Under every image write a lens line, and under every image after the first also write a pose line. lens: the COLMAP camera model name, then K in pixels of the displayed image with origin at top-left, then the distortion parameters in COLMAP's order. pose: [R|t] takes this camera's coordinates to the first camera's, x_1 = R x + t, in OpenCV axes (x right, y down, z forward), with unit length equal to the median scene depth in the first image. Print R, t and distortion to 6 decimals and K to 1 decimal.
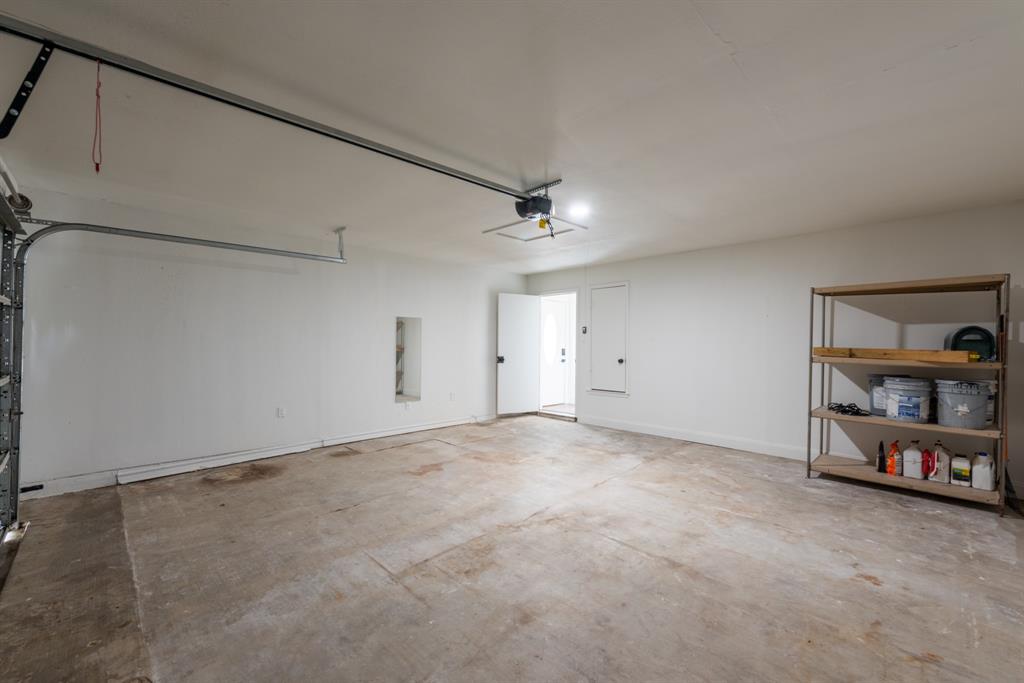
lens RADIAL K [[415.0, 0, 511.6], [0, 415.0, 341.7], [0, 0, 1]] dist [0.002190, -0.003068]
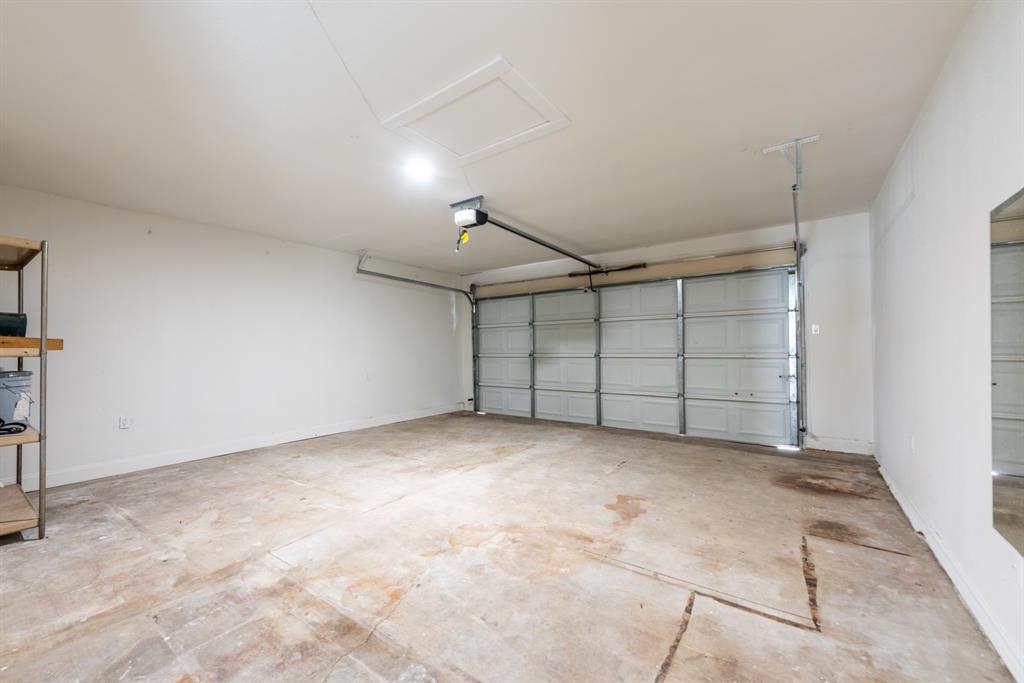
lens RADIAL K [[401.8, 0, 512.1], [0, 401.8, 345.3], [0, 0, 1]] dist [0.001174, -0.000421]
pose [[-0.985191, 0.001726, -0.171450, 0.128581], [0.003367, 0.999951, -0.009281, 0.047625], [0.171426, -0.009721, -0.985149, 1.984422]]
